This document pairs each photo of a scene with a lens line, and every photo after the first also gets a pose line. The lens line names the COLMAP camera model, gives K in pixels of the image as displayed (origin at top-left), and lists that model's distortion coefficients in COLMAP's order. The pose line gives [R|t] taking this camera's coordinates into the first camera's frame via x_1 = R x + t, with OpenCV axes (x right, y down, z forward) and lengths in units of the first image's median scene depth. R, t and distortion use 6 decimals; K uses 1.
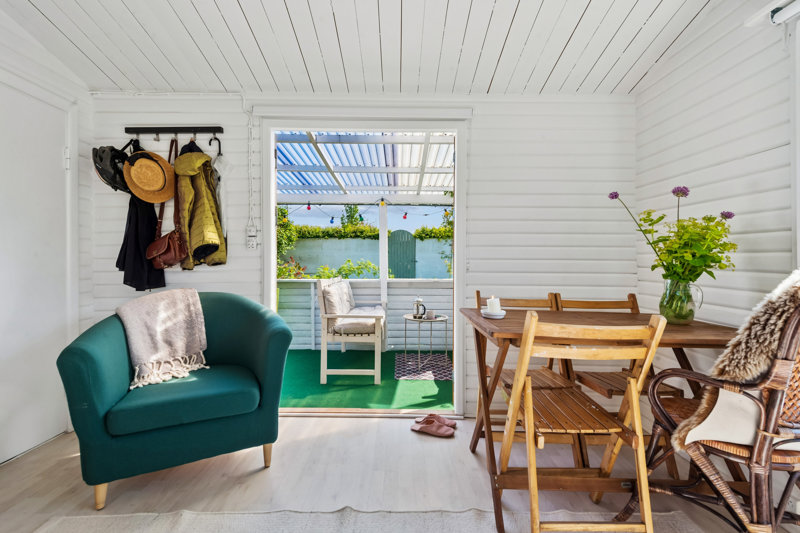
lens RADIAL K [[355.4, 0, 403.2], [0, 355.4, 262.0], [0, 0, 1]] dist [0.012981, -0.001260]
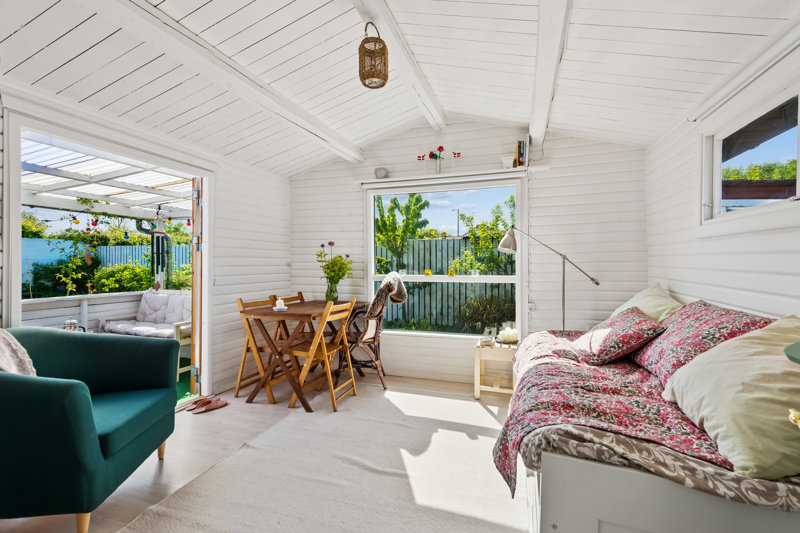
lens RADIAL K [[355.4, 0, 402.1], [0, 355.4, 269.3], [0, 0, 1]] dist [0.012981, -0.001260]
pose [[0.317698, -0.020391, 0.947973, -0.800899], [0.006227, 0.999792, 0.019419, -0.052197], [-0.948172, -0.000267, 0.317758, -0.079786]]
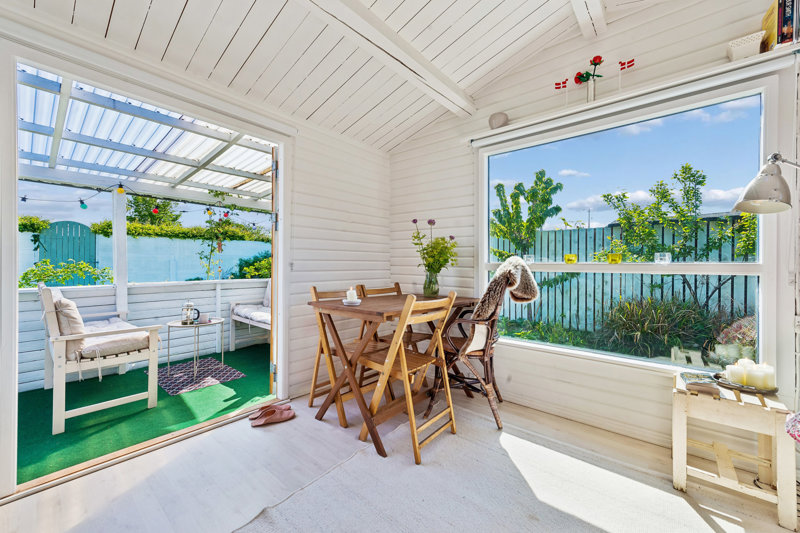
lens RADIAL K [[312.7, 0, 401.8], [0, 312.7, 264.3], [0, 0, 1]] dist [0.013471, -0.001212]
pose [[0.646806, -0.006172, 0.762630, -0.332743], [0.002549, 0.999979, 0.005931, 0.000779], [-0.762651, -0.001892, 0.646808, 0.080577]]
